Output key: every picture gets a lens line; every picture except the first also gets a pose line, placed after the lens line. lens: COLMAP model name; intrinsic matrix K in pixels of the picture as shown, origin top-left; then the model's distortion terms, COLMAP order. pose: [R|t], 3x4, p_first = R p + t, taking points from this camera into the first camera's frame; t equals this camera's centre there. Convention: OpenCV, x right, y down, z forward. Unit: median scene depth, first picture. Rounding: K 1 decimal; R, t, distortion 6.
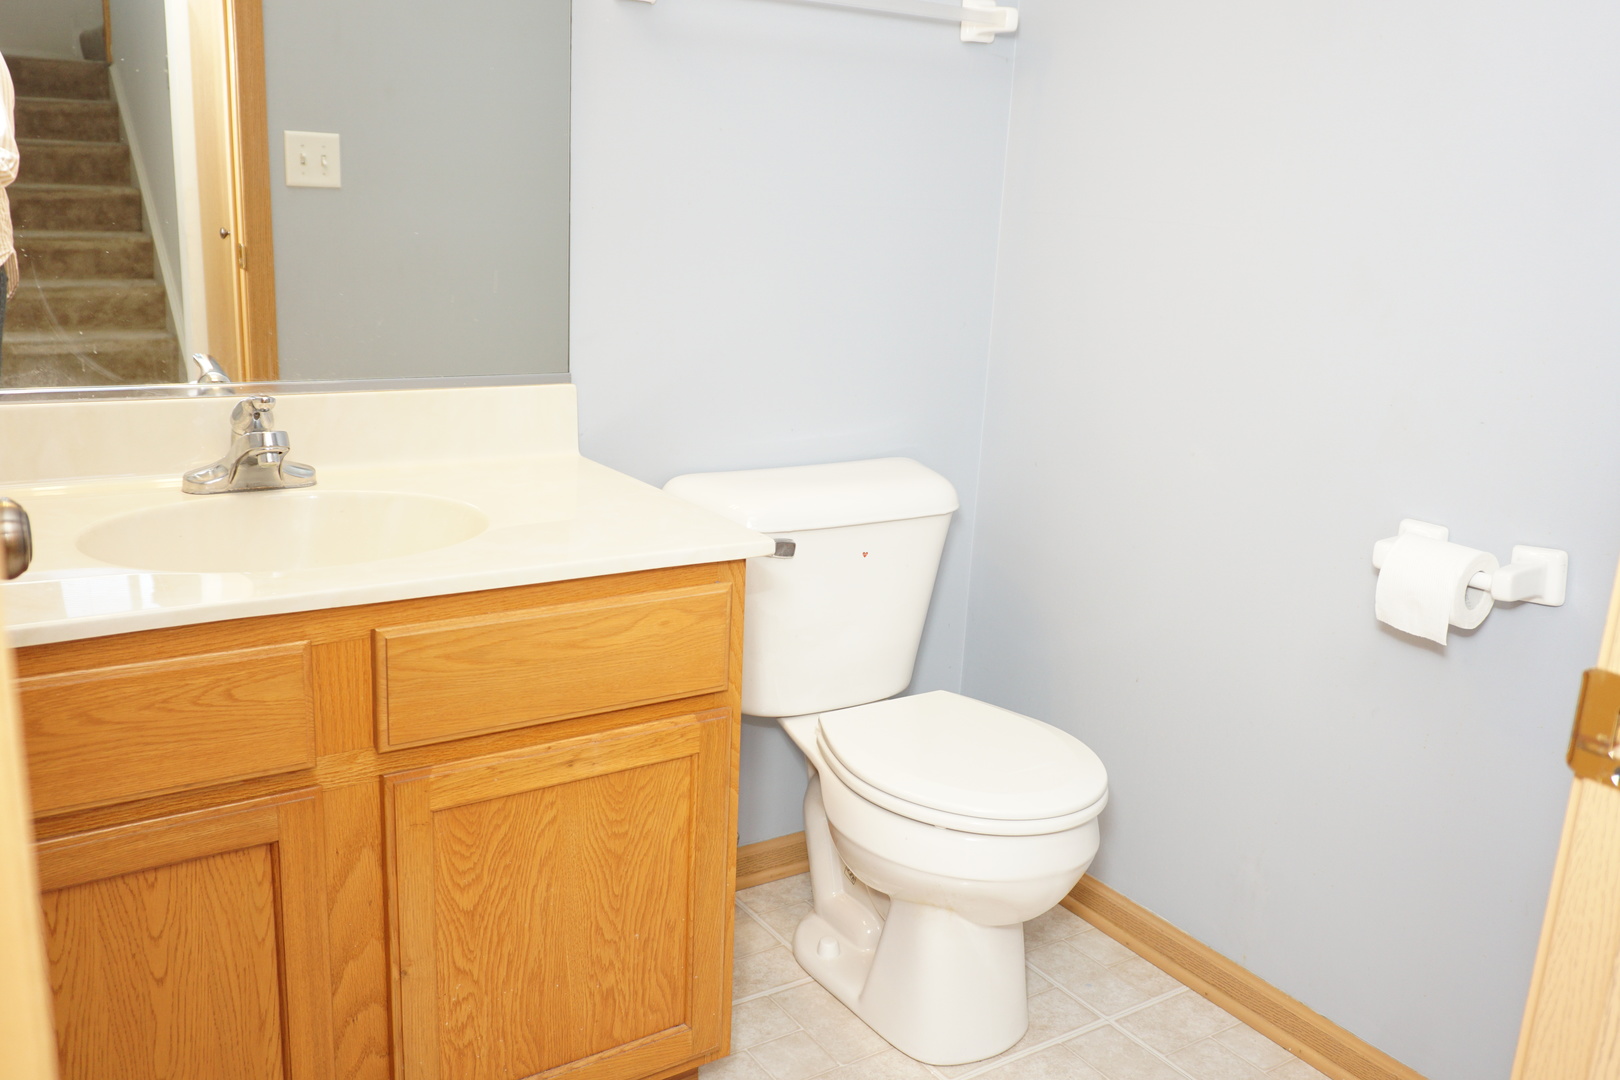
lens RADIAL K [[1361.9, 0, 818.3], [0, 1361.9, 538.4], [0, 0, 1]] dist [-0.009835, 0.006441]
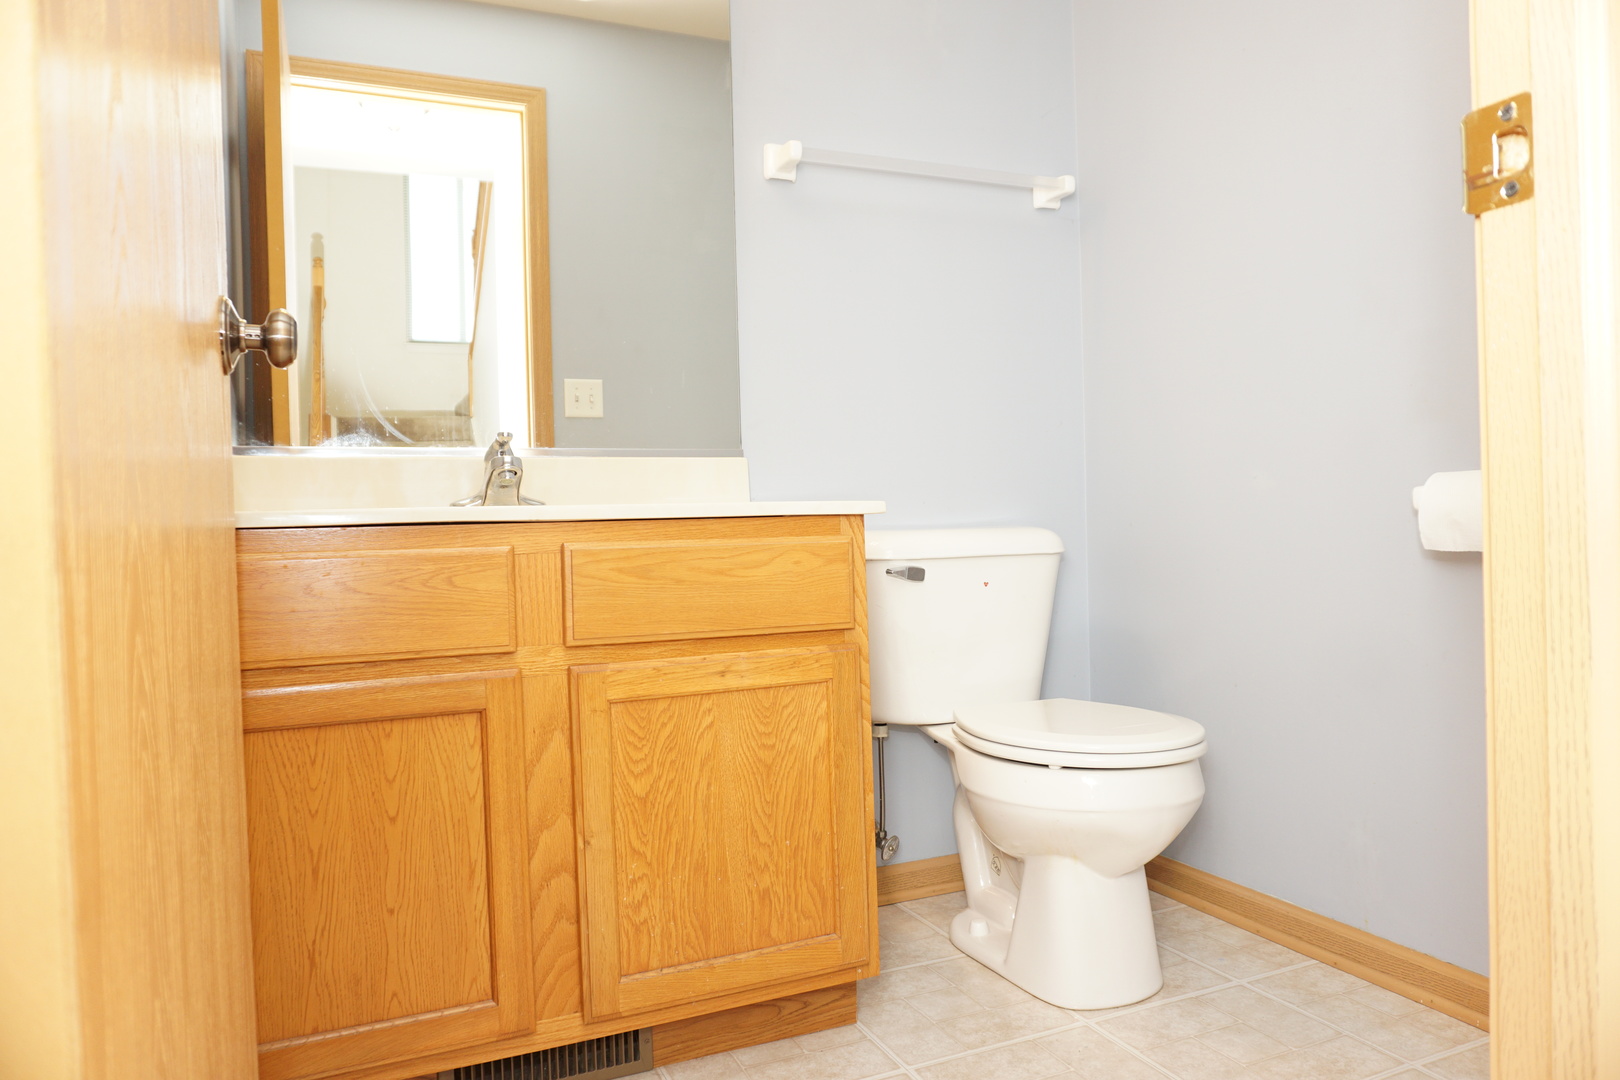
lens RADIAL K [[1082.9, 0, 814.7], [0, 1082.9, 541.9], [0, 0, 1]] dist [-0.051235, 0.028963]
pose [[0.982270, -0.077455, -0.170725, 0.072443], [0.034237, 0.969461, -0.242842, 0.285856], [0.184321, 0.232691, 0.954924, 0.062567]]
